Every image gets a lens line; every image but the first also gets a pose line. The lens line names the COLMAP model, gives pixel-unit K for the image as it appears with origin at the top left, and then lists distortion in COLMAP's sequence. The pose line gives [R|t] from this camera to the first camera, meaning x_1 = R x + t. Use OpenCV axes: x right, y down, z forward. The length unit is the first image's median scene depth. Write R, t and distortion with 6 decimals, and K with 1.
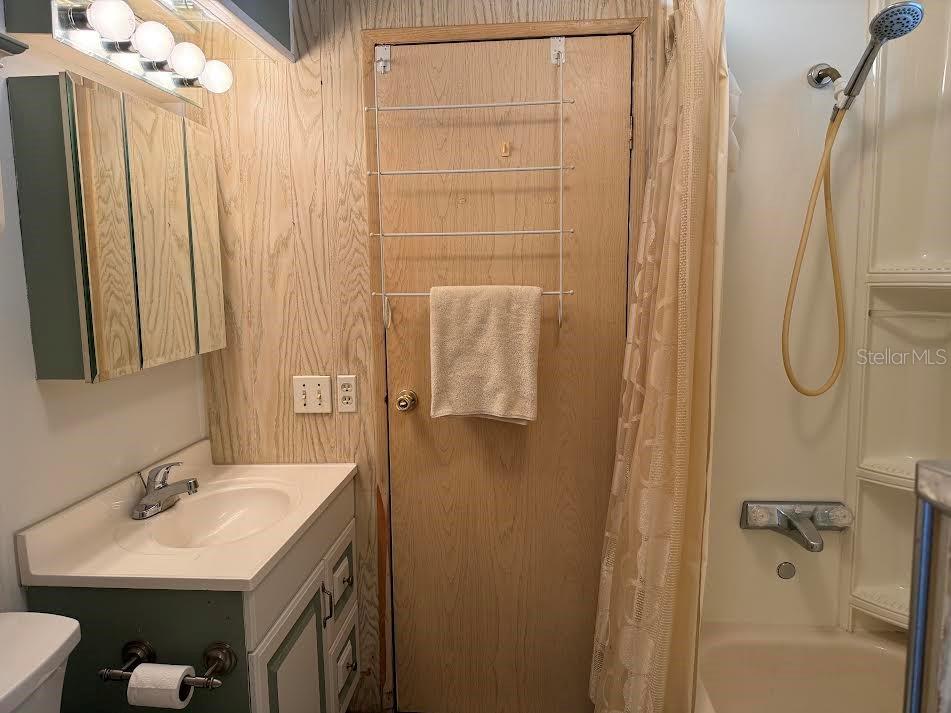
lens RADIAL K [[667.1, 0, 469.3], [0, 667.1, 353.7], [0, 0, 1]] dist [0.106927, -0.138048]
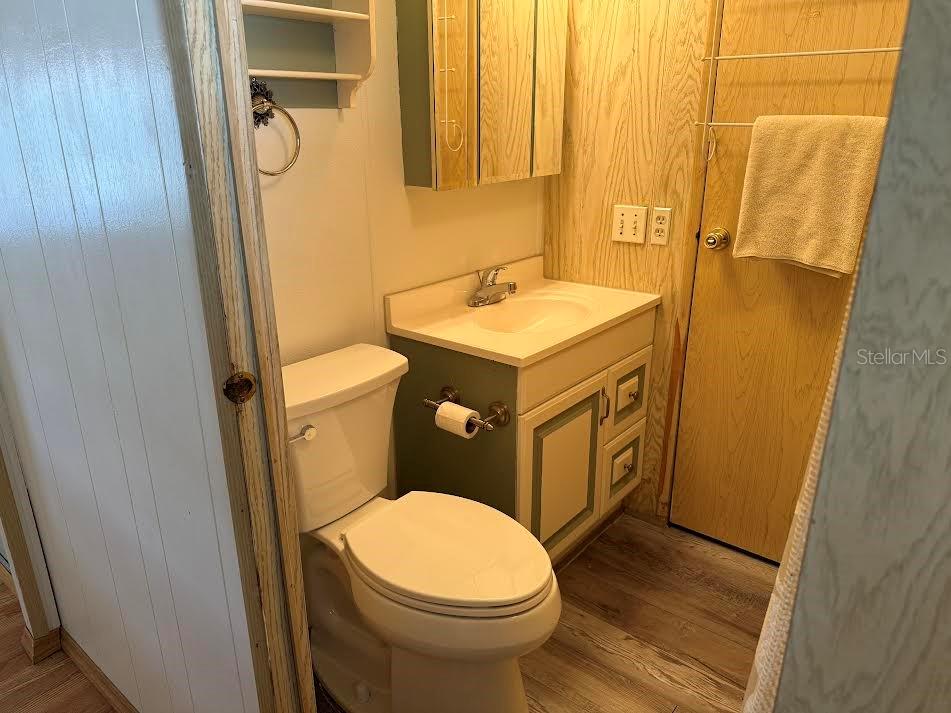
lens RADIAL K [[674.3, 0, 475.5], [0, 674.3, 356.5], [0, 0, 1]] dist [0.056580, -0.079026]
pose [[0.834835, 0.195799, -0.514503, 0.157529], [-0.075382, 0.966466, 0.245483, 0.019045], [0.545315, -0.166153, 0.821599, -0.044610]]
